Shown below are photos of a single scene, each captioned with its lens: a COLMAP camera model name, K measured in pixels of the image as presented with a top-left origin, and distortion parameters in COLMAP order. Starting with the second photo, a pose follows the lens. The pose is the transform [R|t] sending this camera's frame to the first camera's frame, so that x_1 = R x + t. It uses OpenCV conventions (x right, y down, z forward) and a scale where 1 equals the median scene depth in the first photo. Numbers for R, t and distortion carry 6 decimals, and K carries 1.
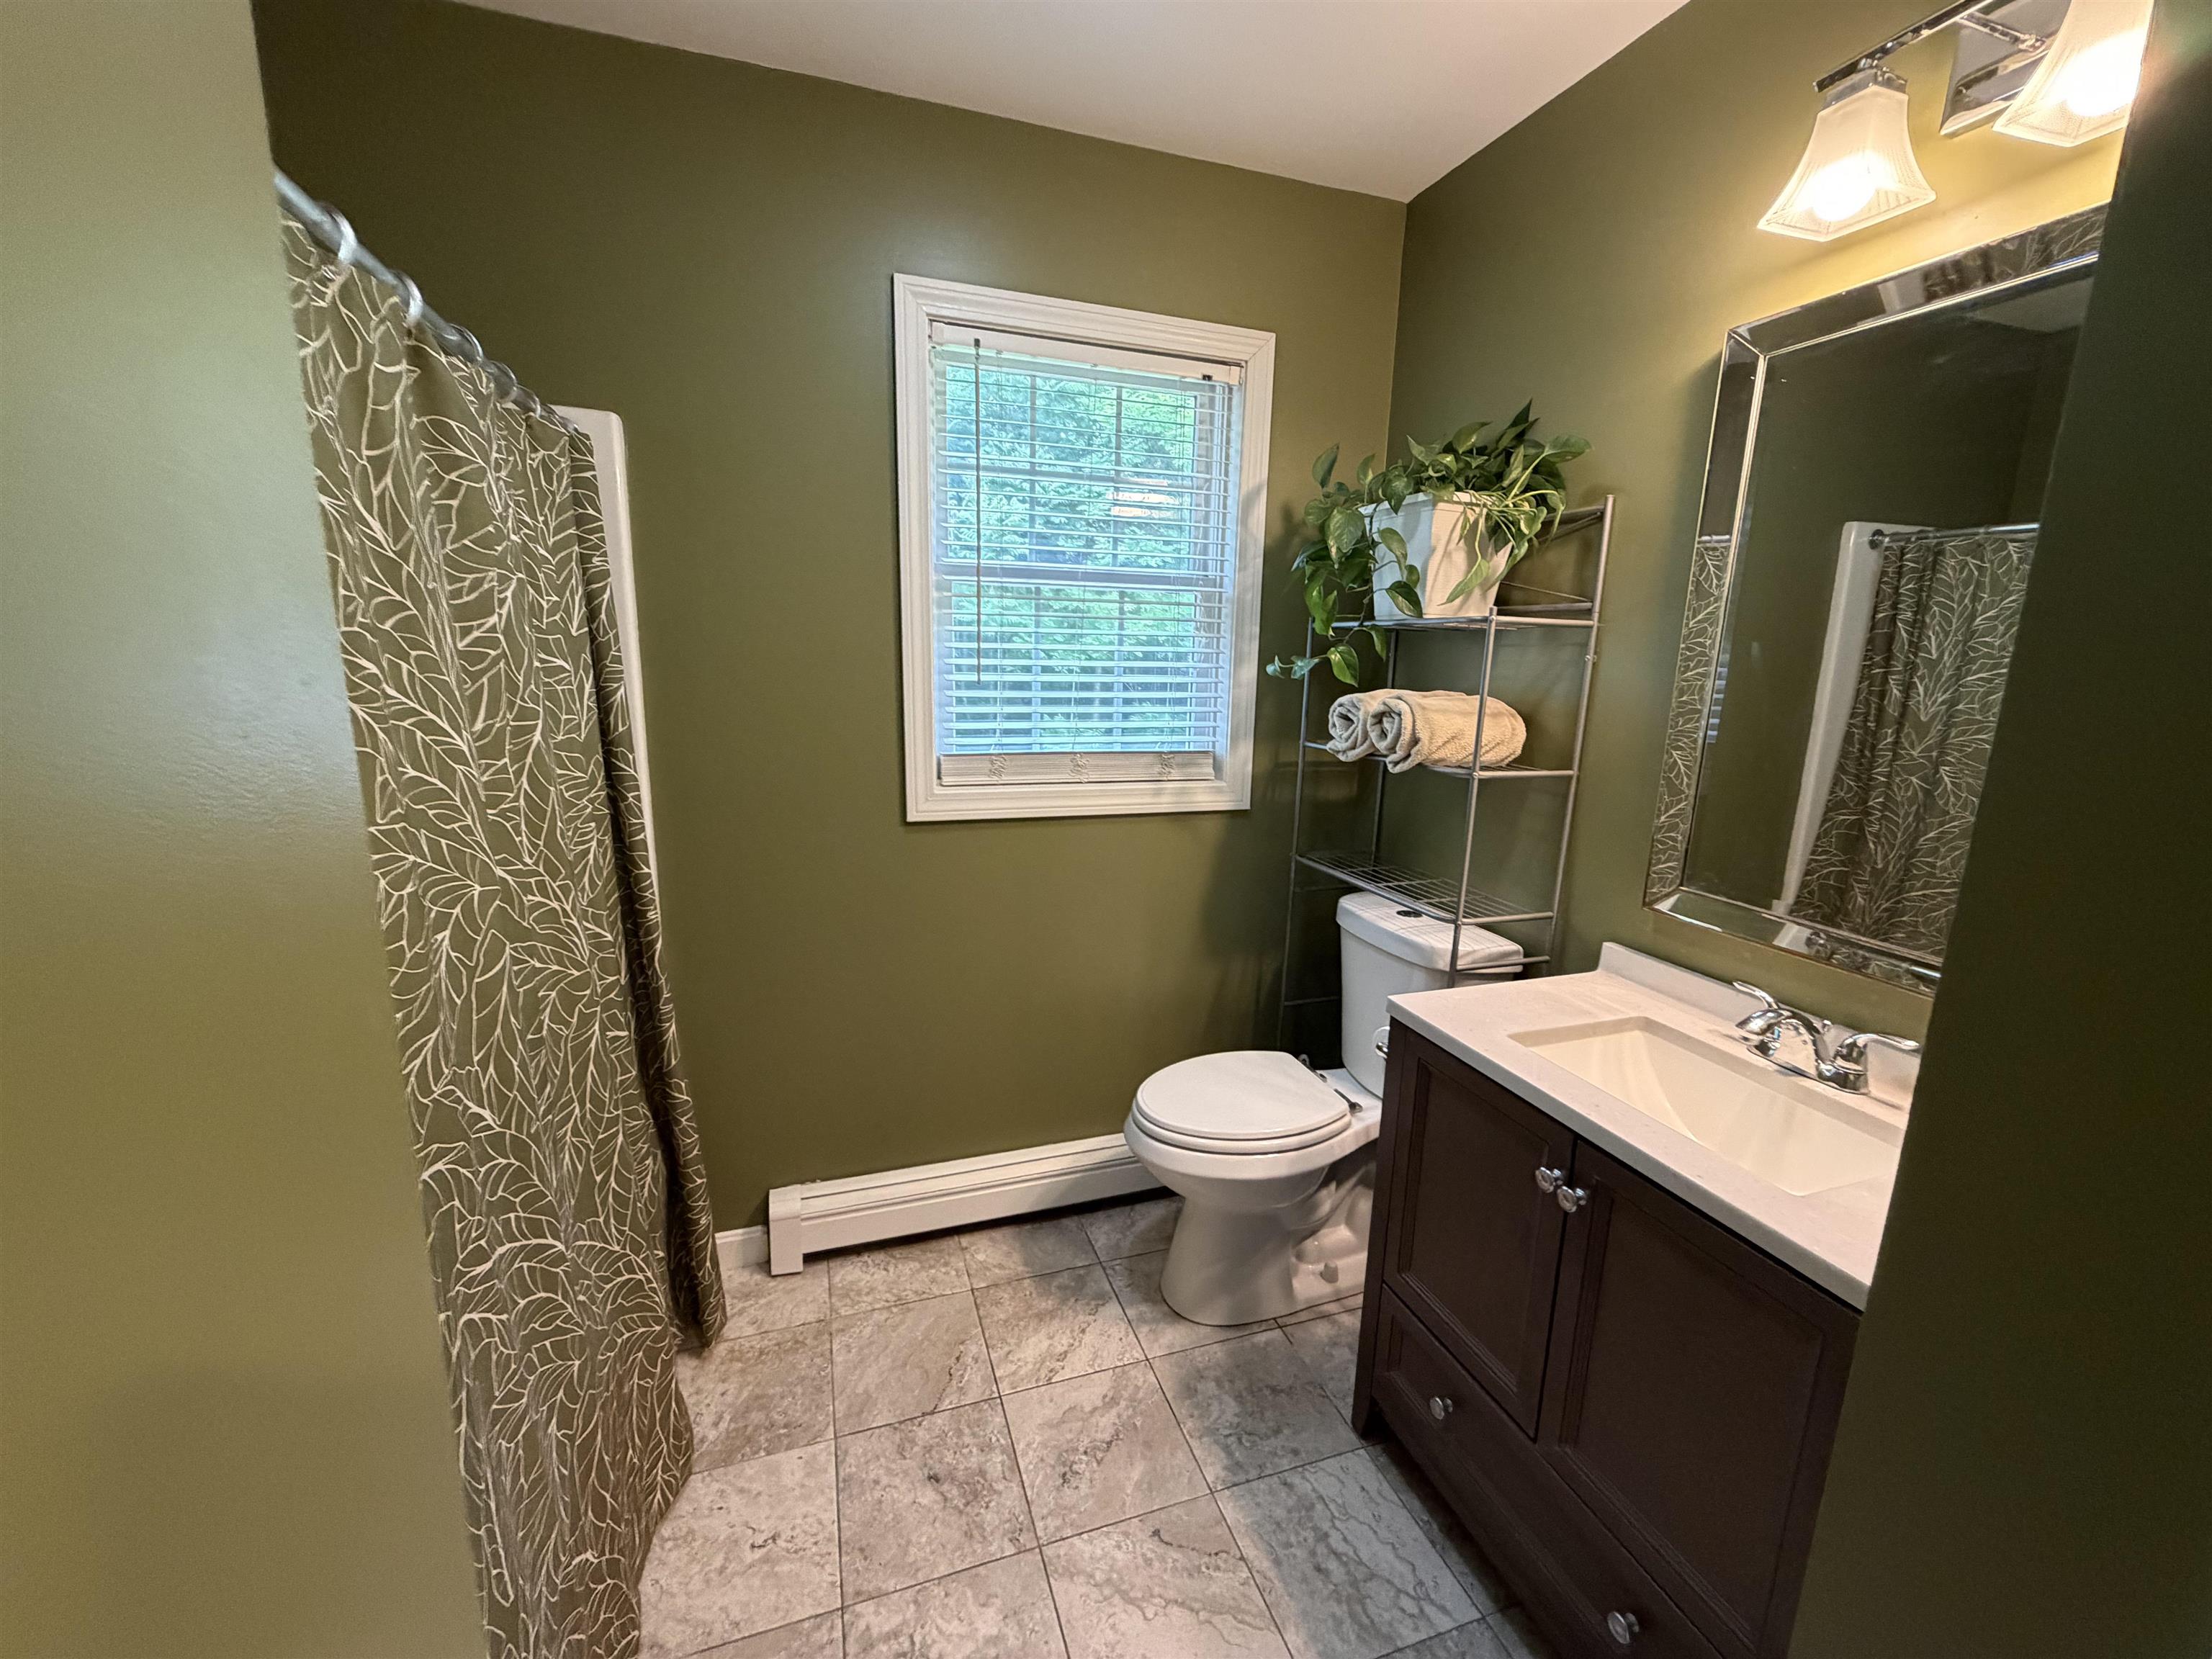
lens RADIAL K [[883.9, 0, 1100.1], [0, 883.9, 828.5], [0, 0, 1]] dist [-0.000042, 0.000295]
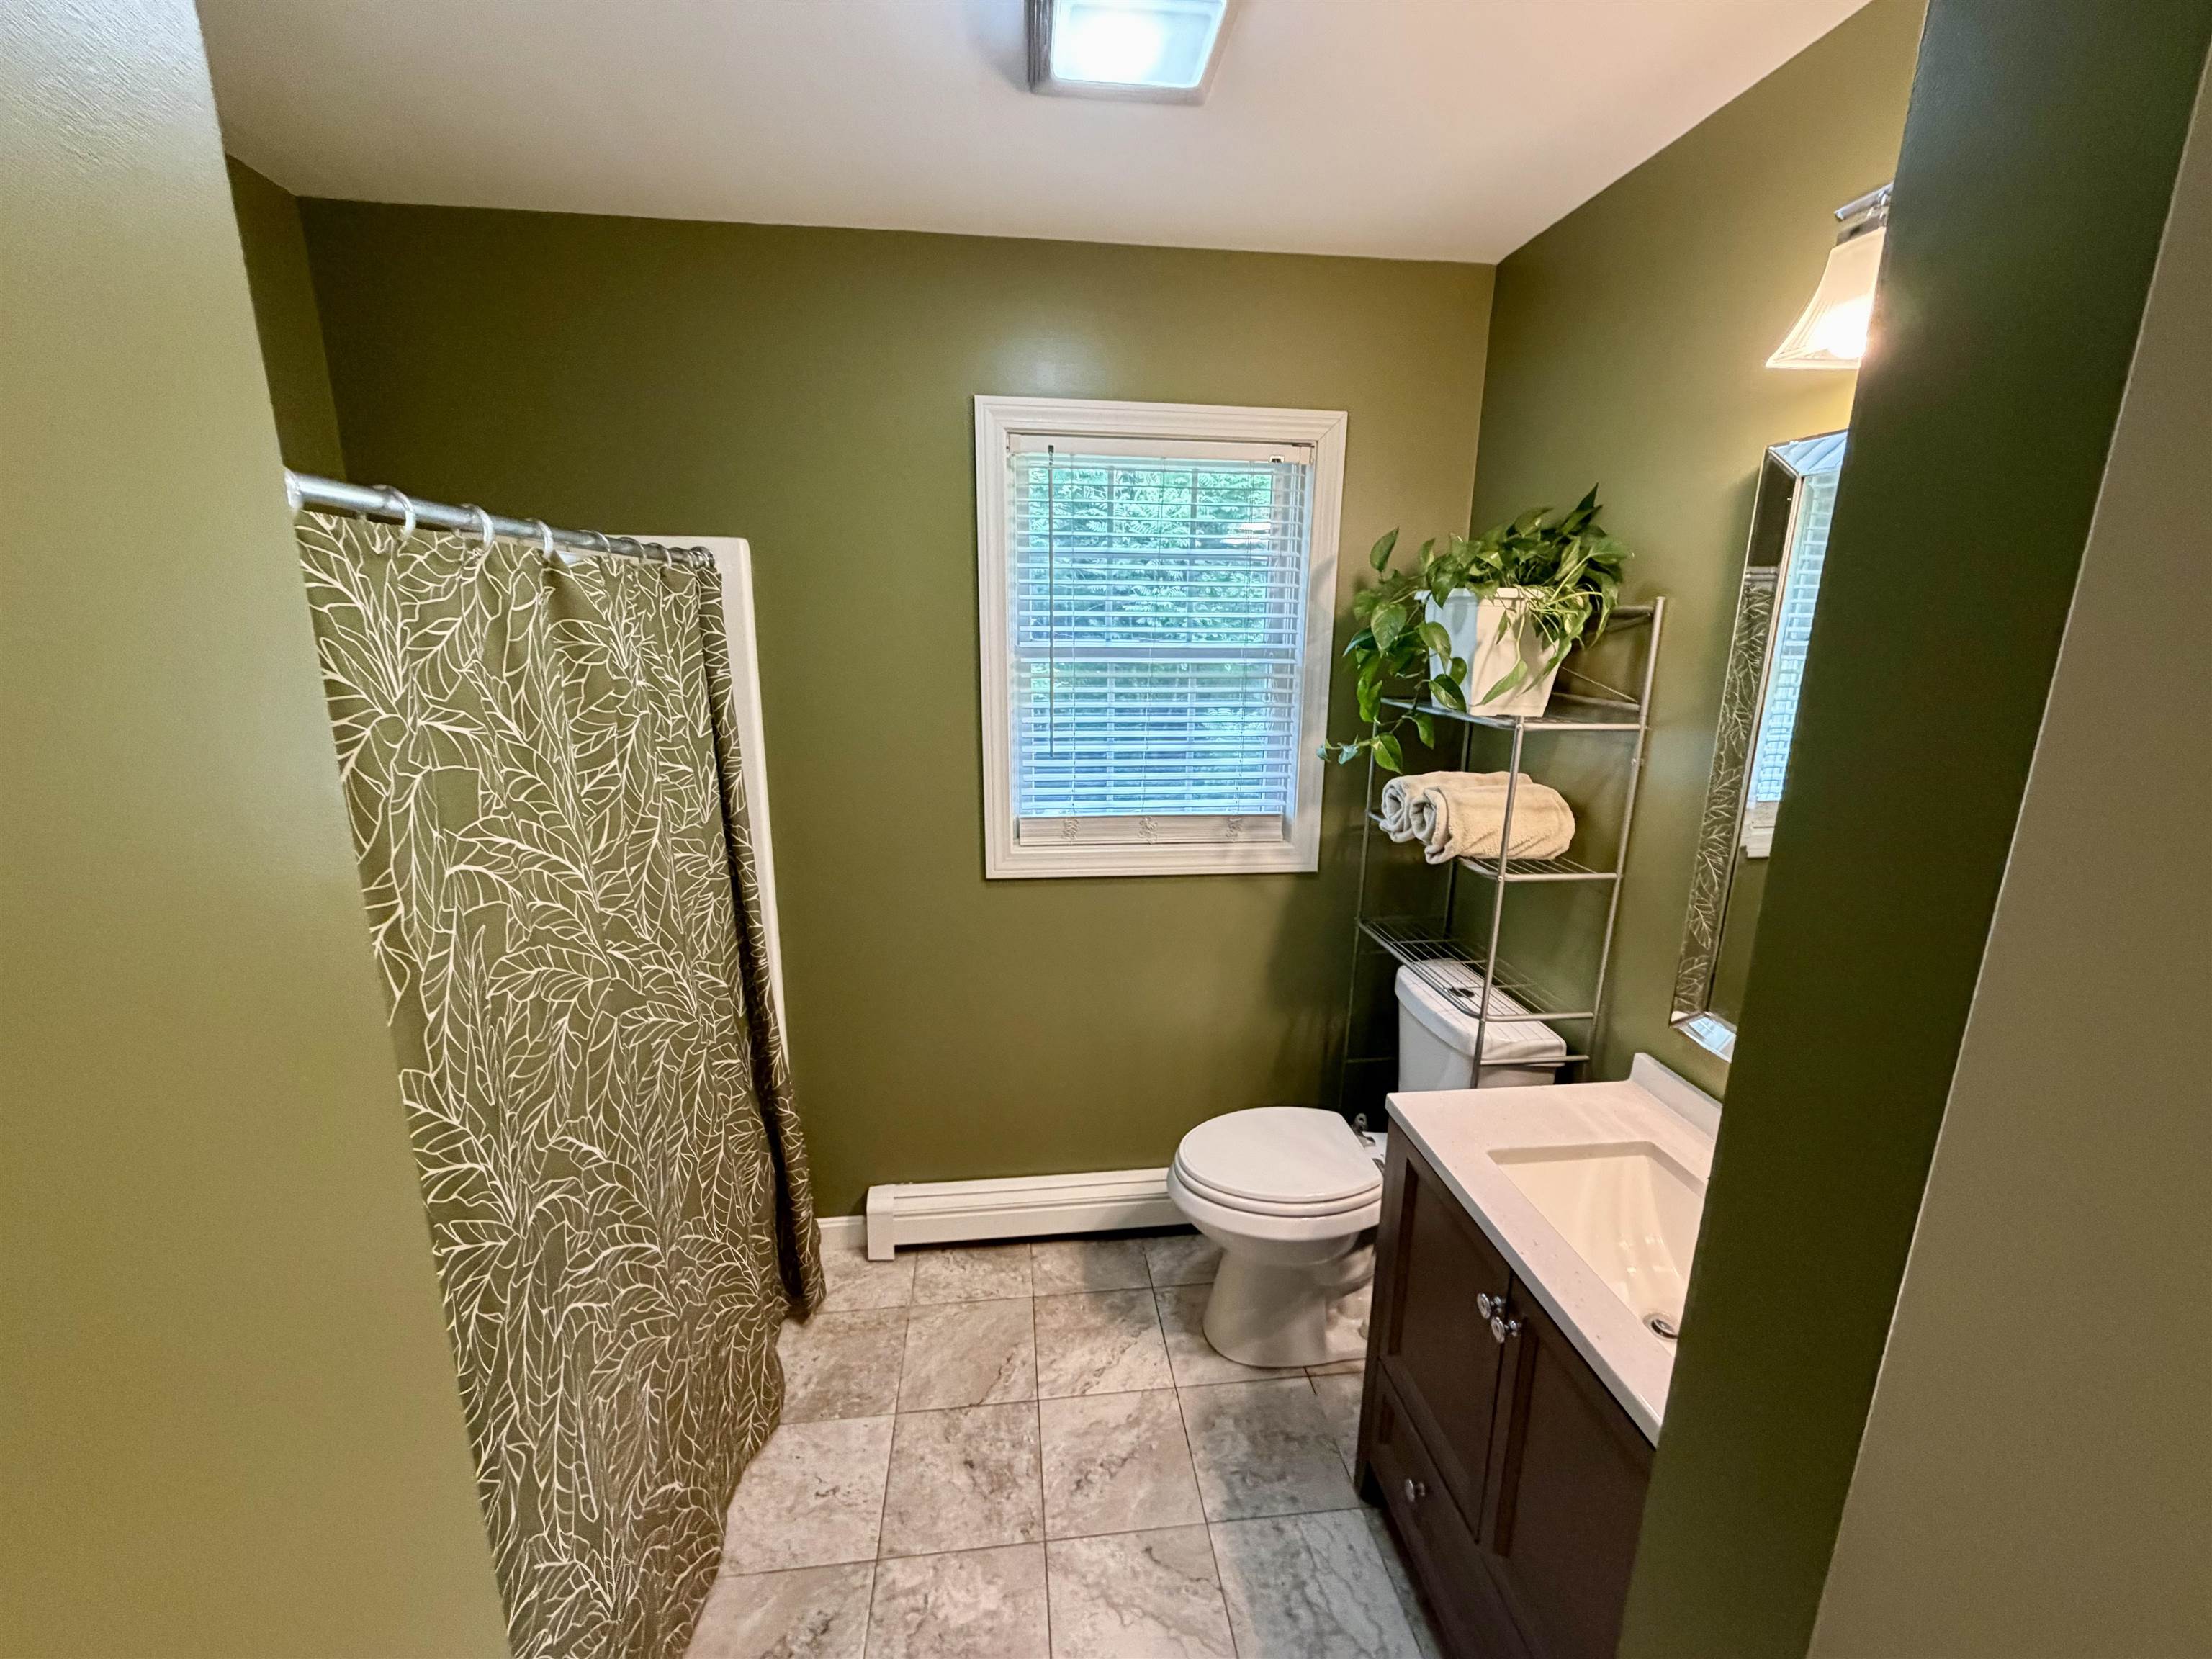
lens RADIAL K [[883.9, 0, 1100.1], [0, 883.9, 828.5], [0, 0, 1]] dist [-0.000042, 0.000295]
pose [[0.978376, 0.034794, -0.203887, 0.178584], [-0.028598, 0.999038, 0.033258, -0.135341], [0.204848, -0.026708, 0.978429, -0.074965]]
